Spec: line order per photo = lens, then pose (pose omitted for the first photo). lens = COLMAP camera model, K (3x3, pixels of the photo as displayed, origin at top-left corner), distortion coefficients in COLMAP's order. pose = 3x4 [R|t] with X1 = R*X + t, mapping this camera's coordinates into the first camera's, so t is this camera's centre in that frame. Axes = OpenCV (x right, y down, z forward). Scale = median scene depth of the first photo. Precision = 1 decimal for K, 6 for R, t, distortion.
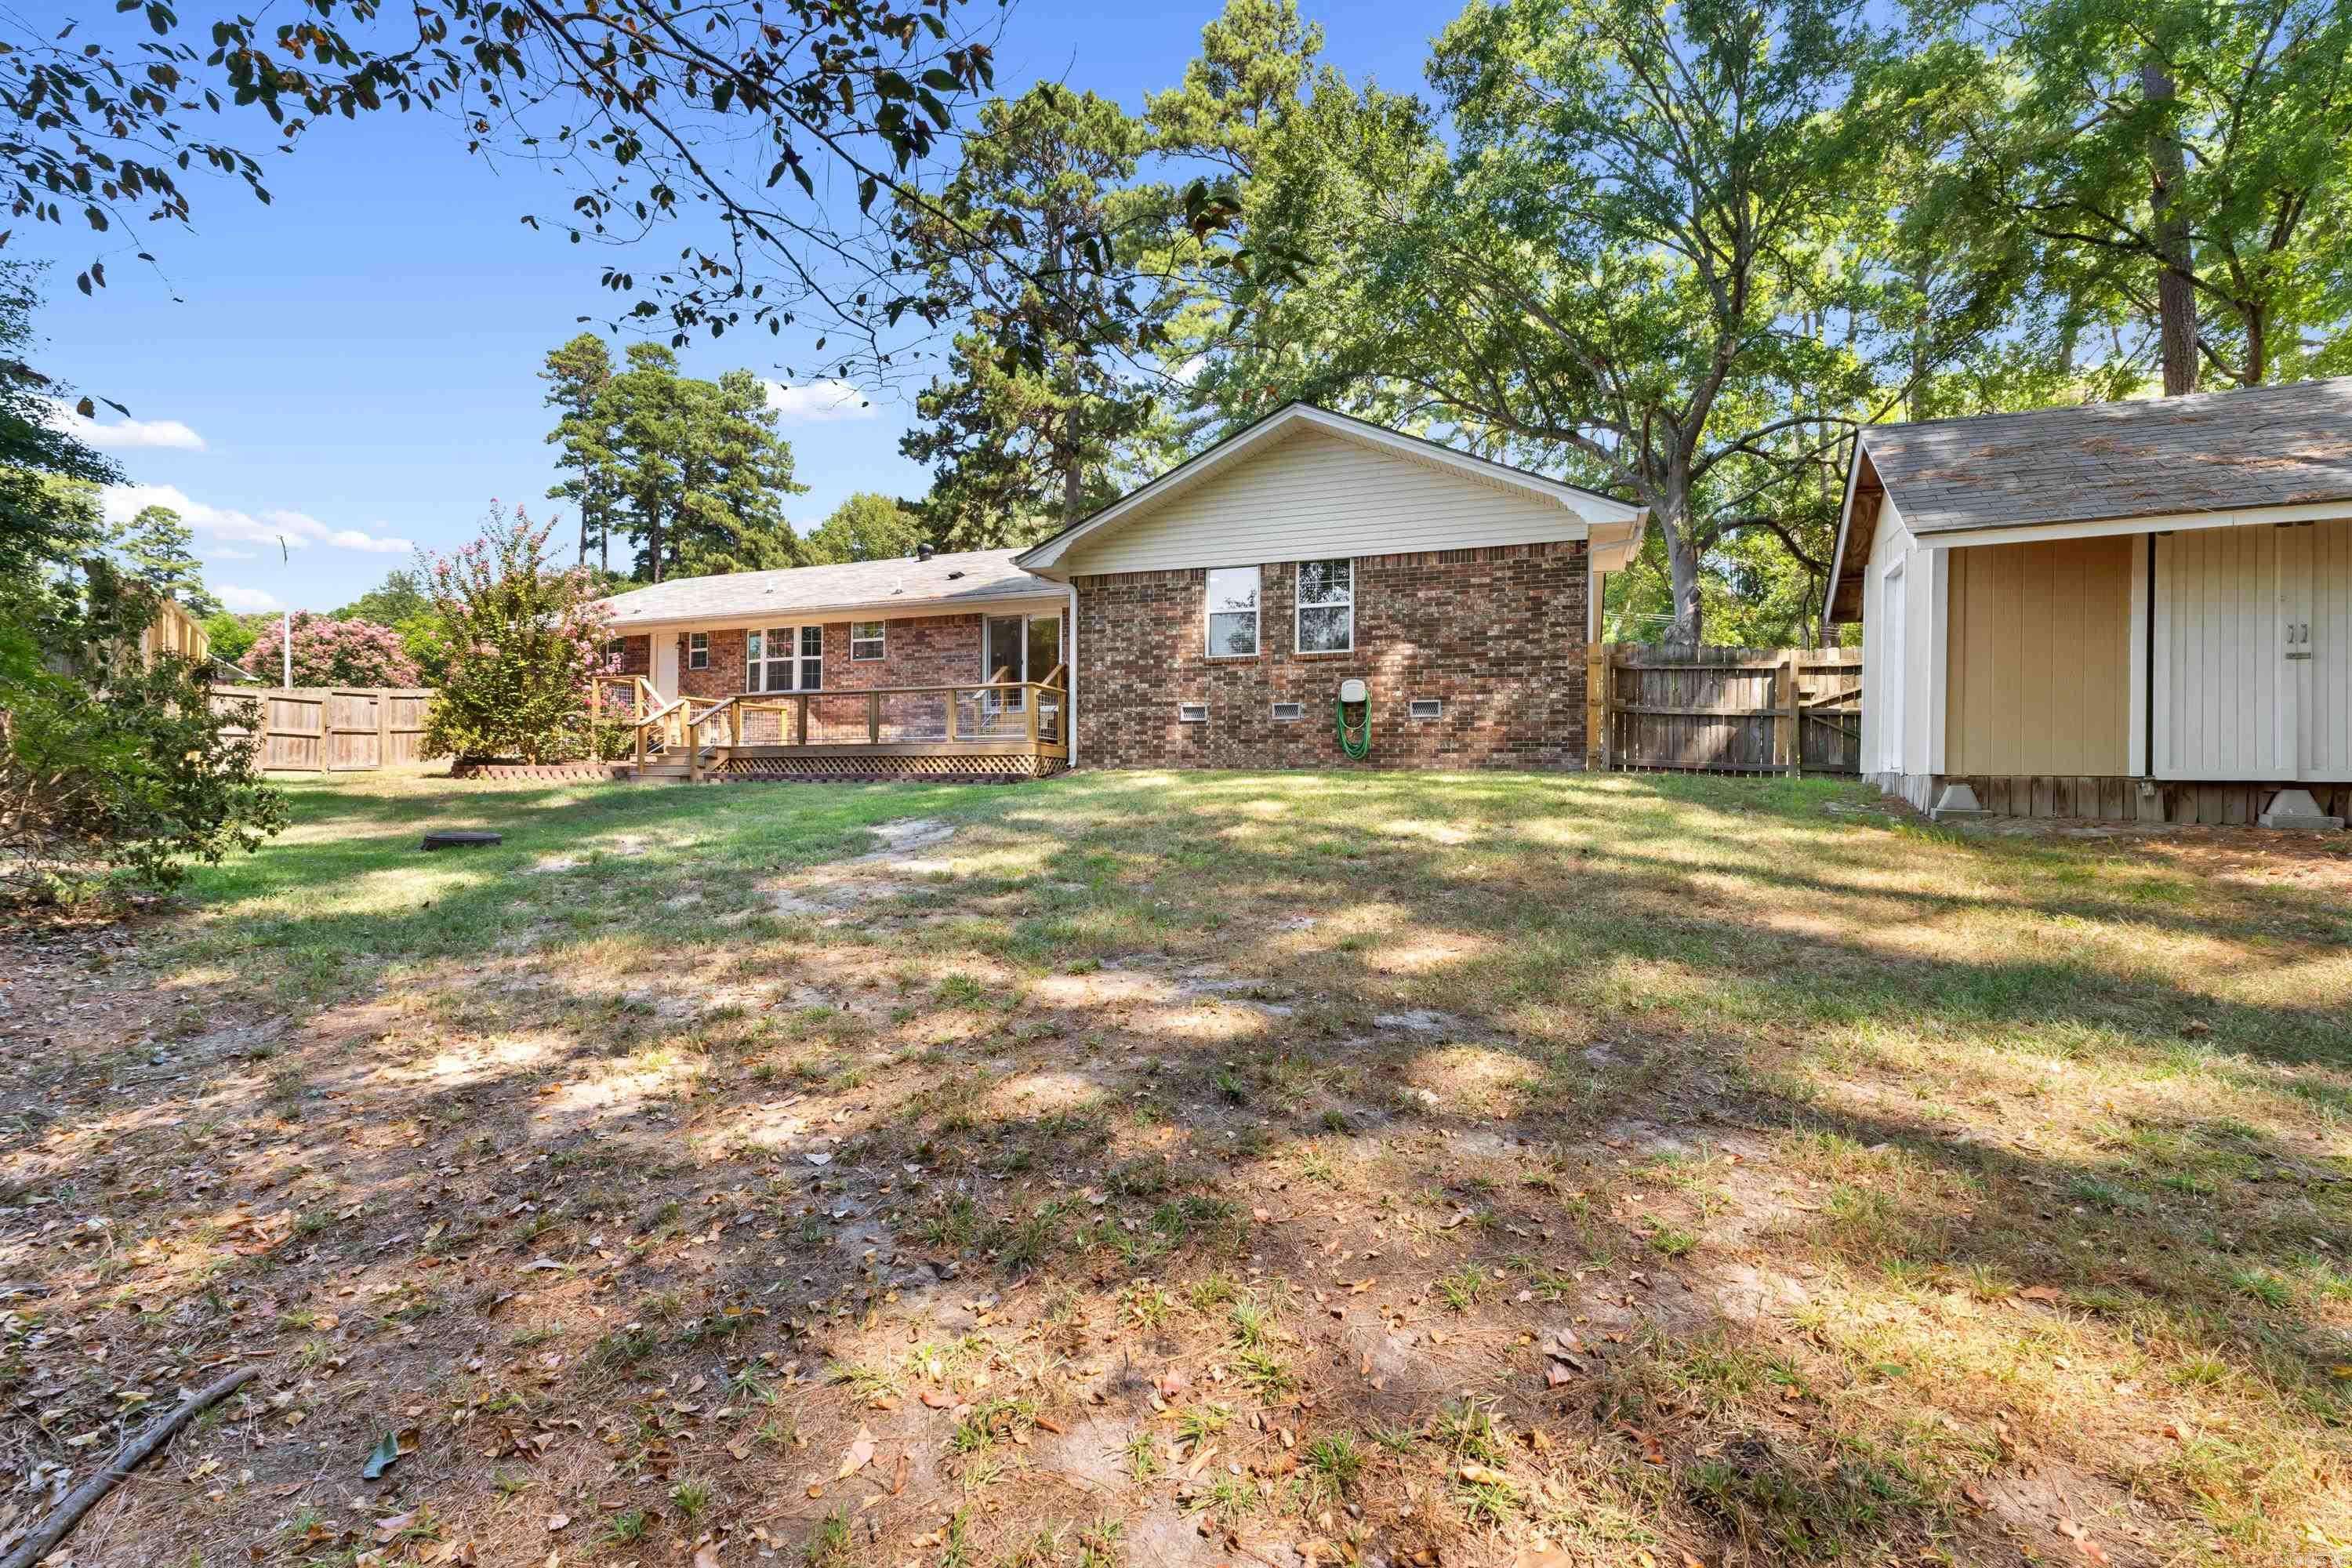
lens RADIAL K [[1000.2, 0, 1189.2], [0, 1000.2, 792.1], [0, 0, 1]] dist [0.025010, 0.000570]
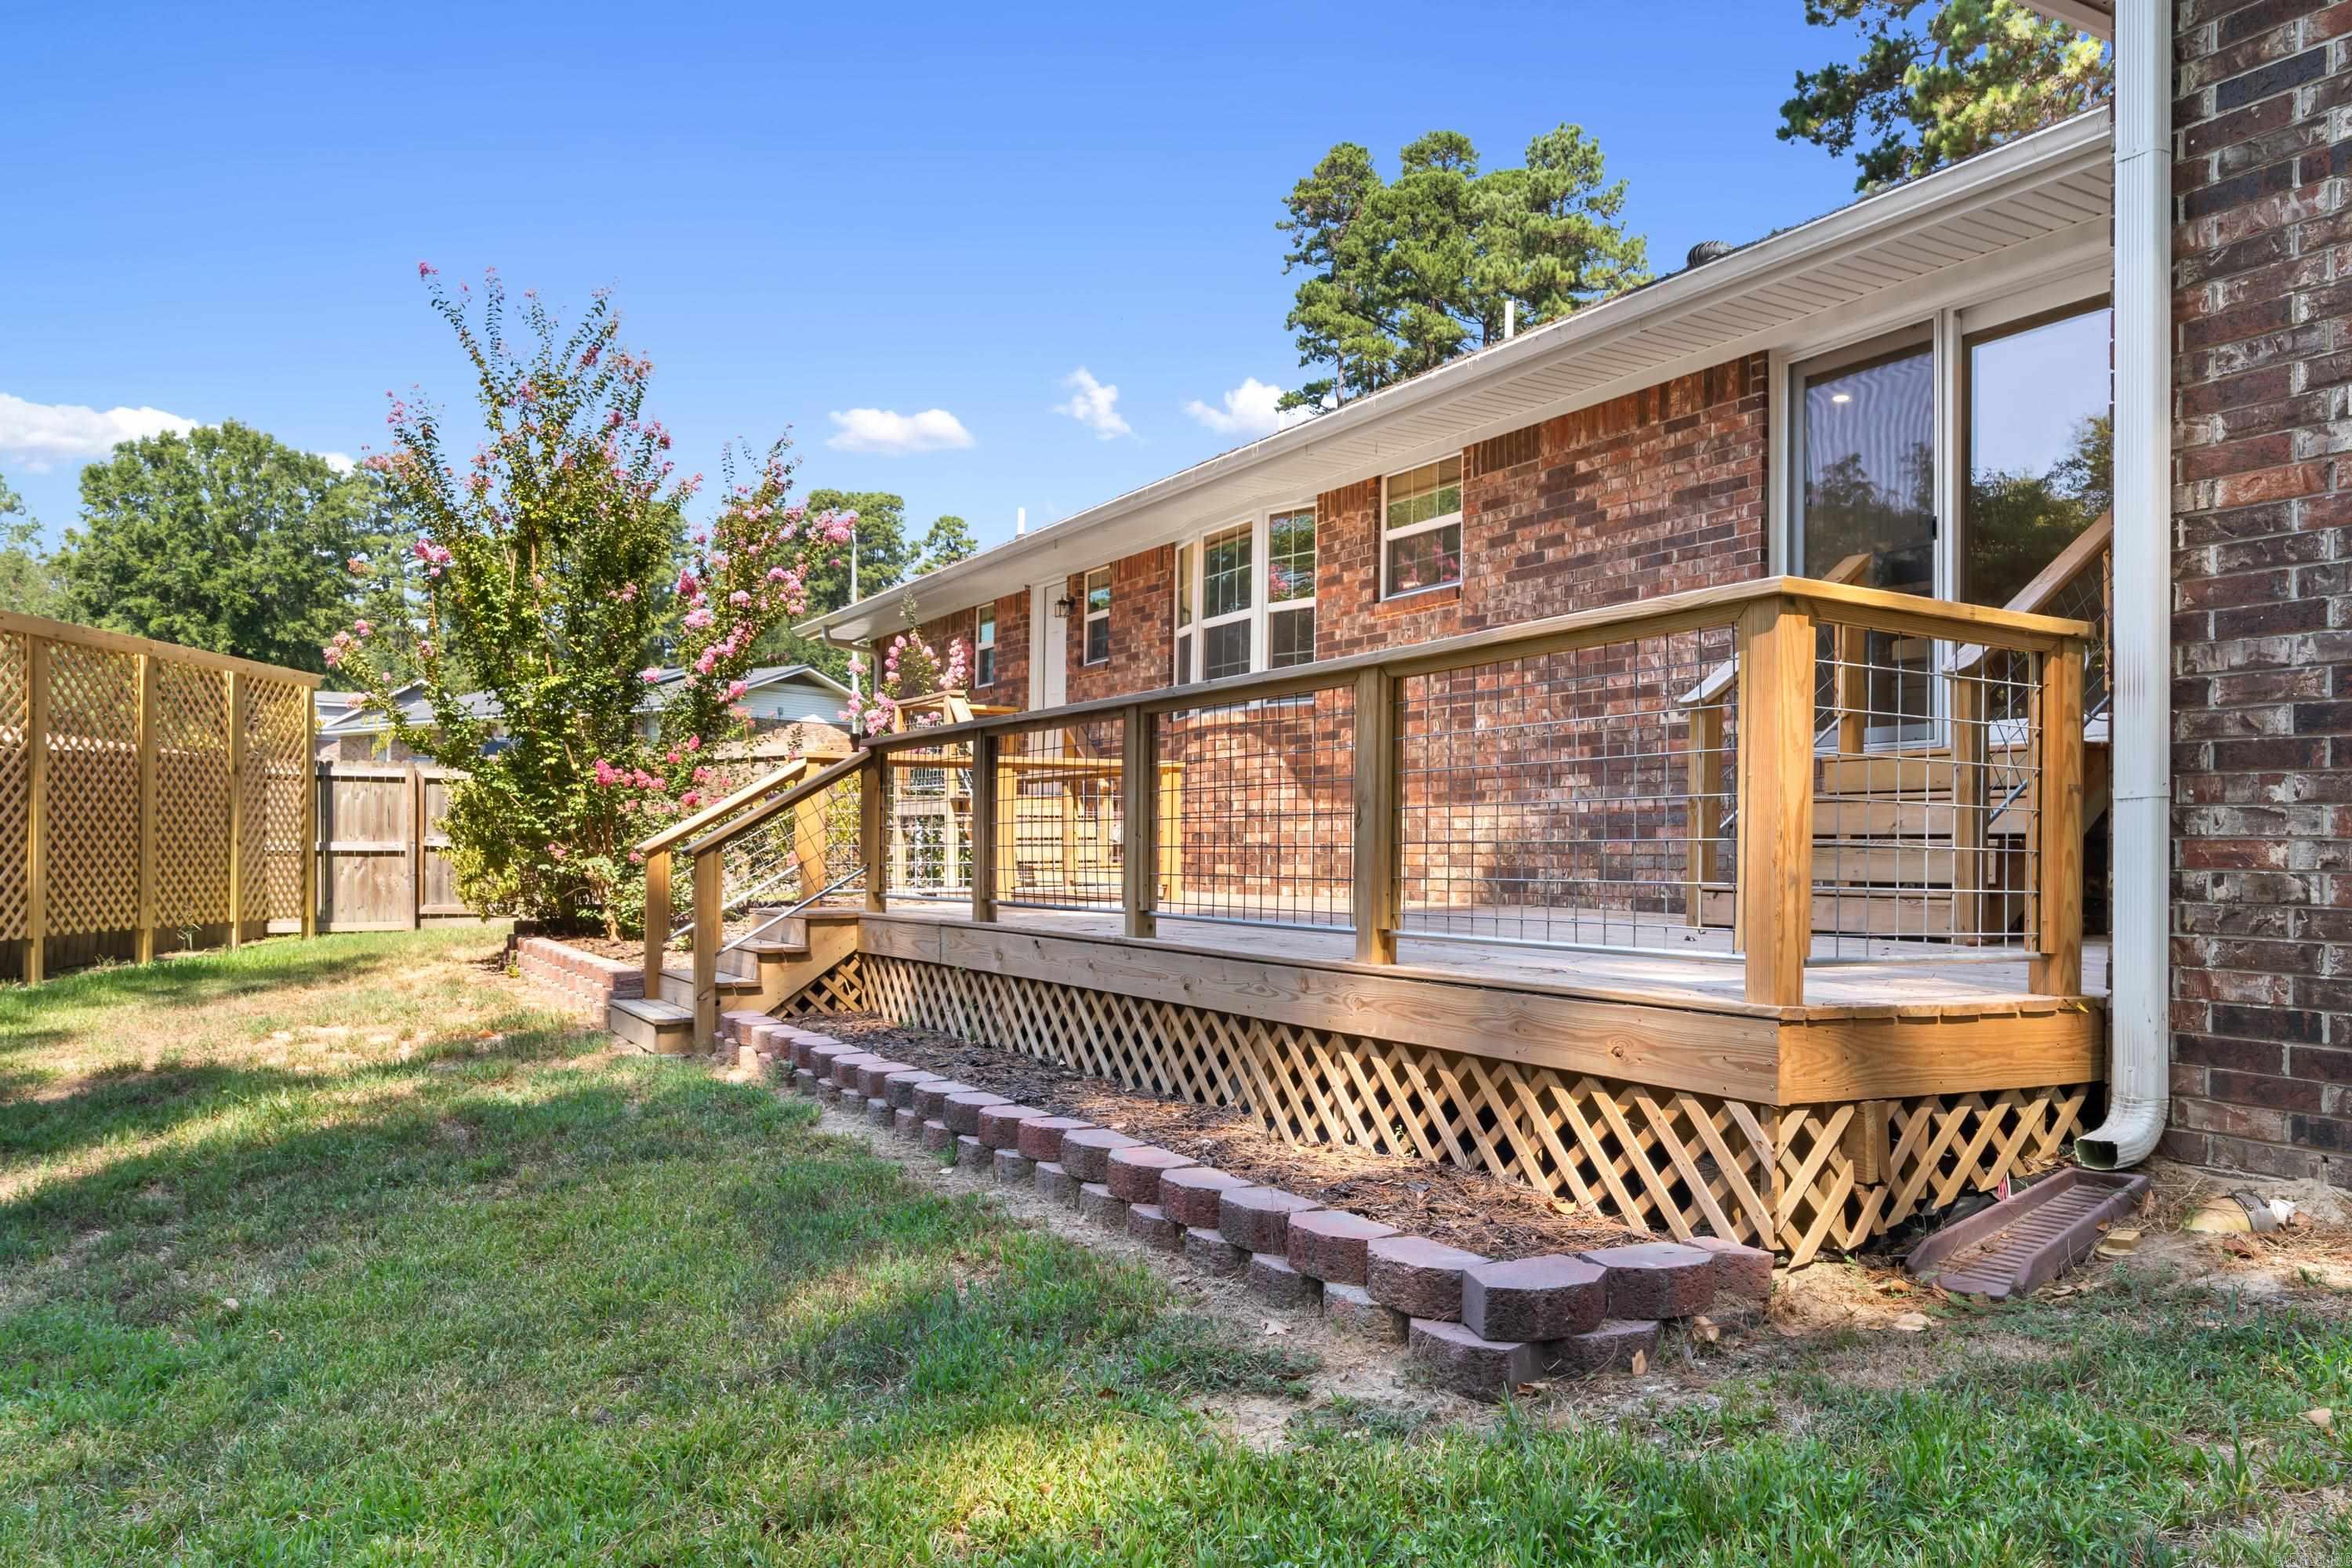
lens RADIAL K [[1678.7, 0, 1183.2], [0, 1678.7, 832.2], [0, 0, 1]] dist [0.000695, 0.000274]
pose [[0.770512, -0.006832, -0.637389, -0.026033], [-0.002444, 0.999904, -0.013673, -0.025527], [0.637421, 0.012093, 0.770421, 0.277790]]
